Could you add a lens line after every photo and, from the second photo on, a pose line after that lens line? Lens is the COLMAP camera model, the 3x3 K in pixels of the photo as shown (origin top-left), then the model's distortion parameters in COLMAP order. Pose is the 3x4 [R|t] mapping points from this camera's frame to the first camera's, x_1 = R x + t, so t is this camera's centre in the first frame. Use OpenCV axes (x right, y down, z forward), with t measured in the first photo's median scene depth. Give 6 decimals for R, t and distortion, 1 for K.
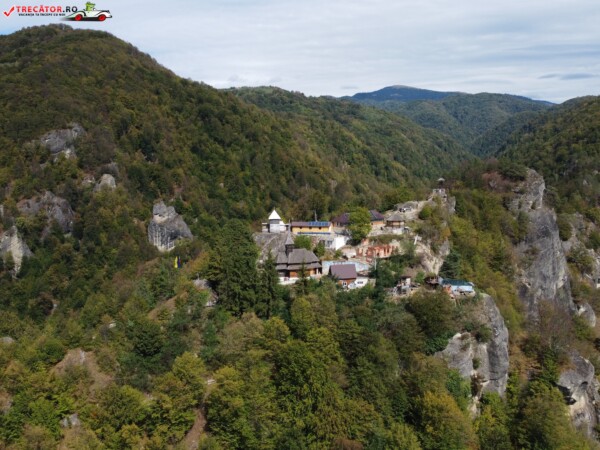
lens RADIAL K [[606.9, 0, 296.4], [0, 606.9, 224.8], [0, 0, 1]] dist [-0.007992, 0.000000]
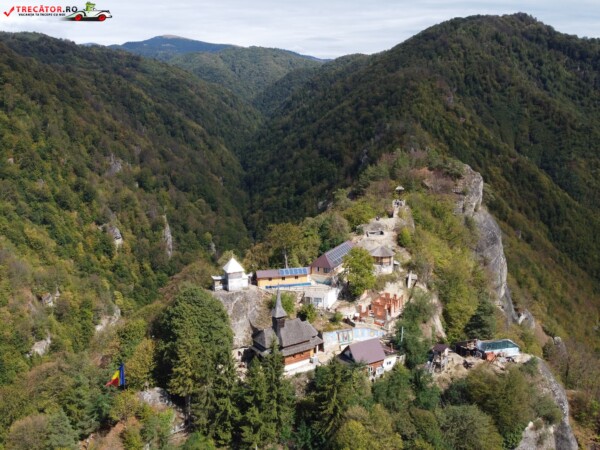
lens RADIAL K [[606.9, 0, 299.9], [0, 606.9, 225.1], [0, 0, 1]] dist [-0.007992, 0.000000]
pose [[0.931209, -0.069247, 0.357846, -0.081351], [0.041204, 0.995493, 0.085416, -0.045588], [-0.362148, -0.064795, 0.929866, 0.133107]]
